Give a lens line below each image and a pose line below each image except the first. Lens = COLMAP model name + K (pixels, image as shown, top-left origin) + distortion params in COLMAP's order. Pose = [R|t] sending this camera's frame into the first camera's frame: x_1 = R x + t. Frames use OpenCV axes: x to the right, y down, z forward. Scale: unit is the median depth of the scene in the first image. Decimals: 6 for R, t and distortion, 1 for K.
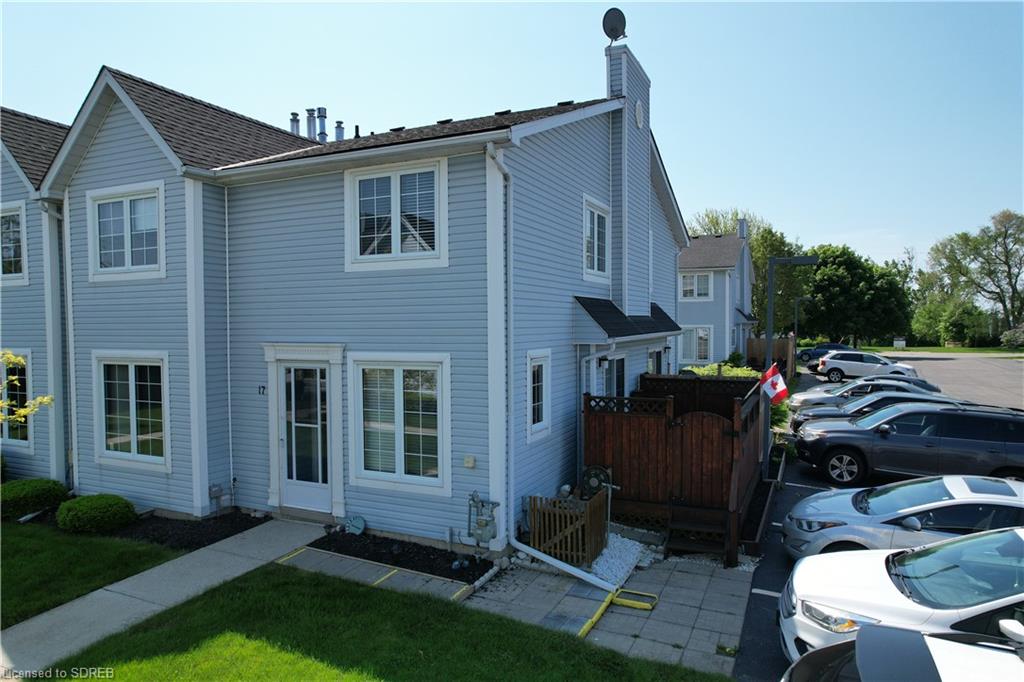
lens RADIAL K [[654.9, 0, 514.1], [0, 654.9, 343.7], [0, 0, 1]] dist [-0.076041, 0.070713]
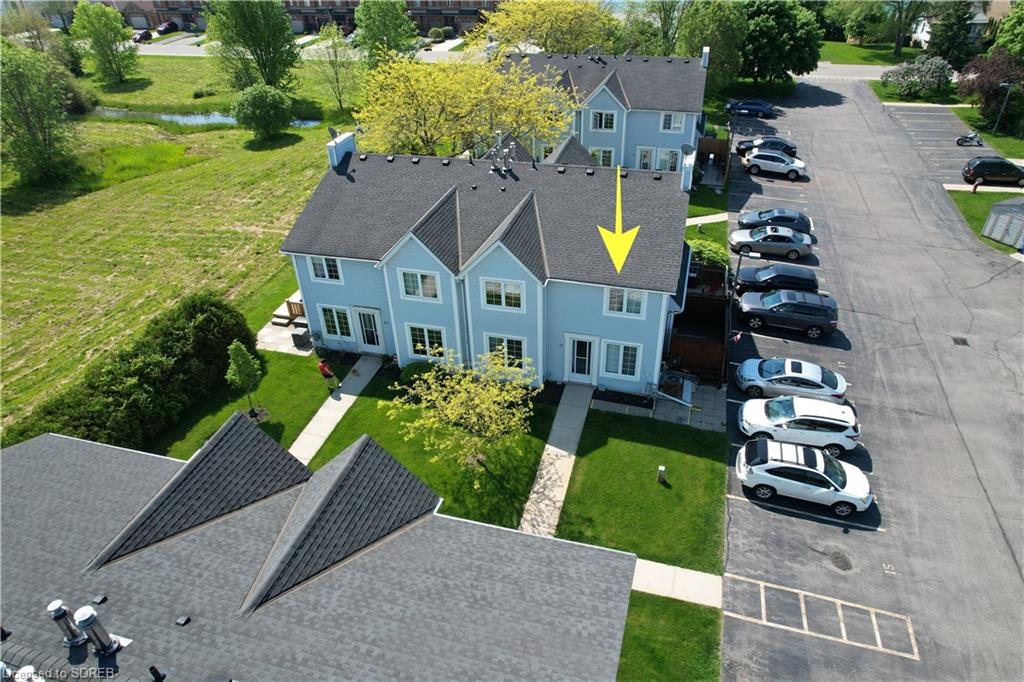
lens RADIAL K [[654.9, 0, 514.1], [0, 654.9, 343.7], [0, 0, 1]] dist [-0.076041, 0.070713]
pose [[0.987346, -0.104185, 0.119551, -0.978416], [0.025488, 0.848355, 0.528814, -1.492118], [-0.156517, -0.519076, 0.840276, -1.361512]]
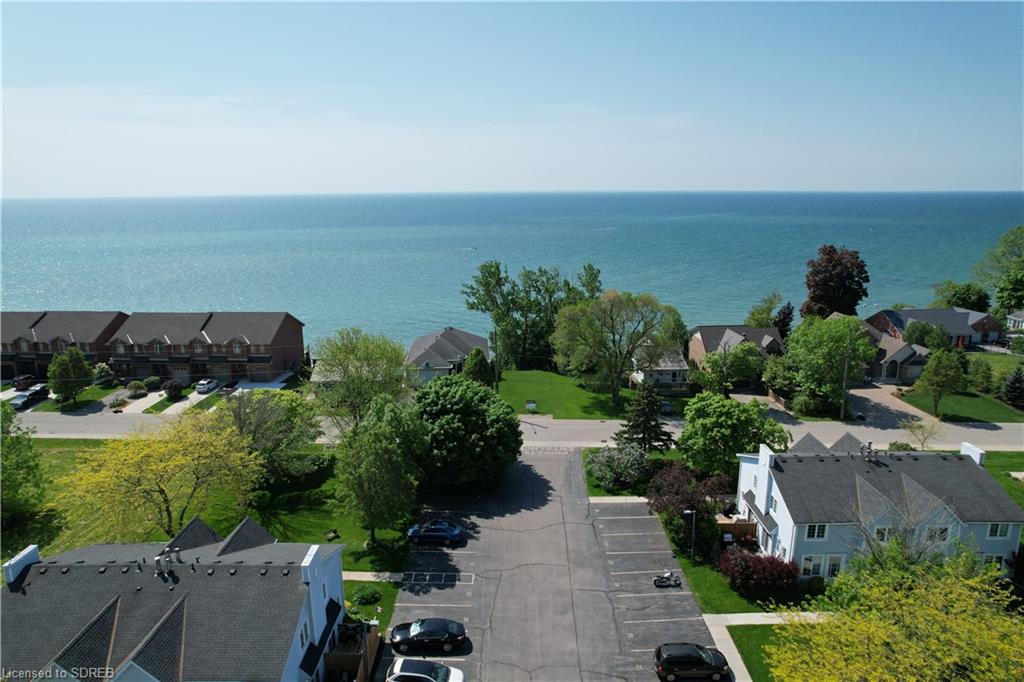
lens RADIAL K [[654.9, 0, 514.1], [0, 654.9, 343.7], [0, 0, 1]] dist [-0.076041, 0.070713]
pose [[0.910503, -0.094127, 0.402647, 1.041822], [0.013451, 0.979974, 0.198672, -2.742229], [-0.413284, -0.175476, 0.893535, 0.124877]]
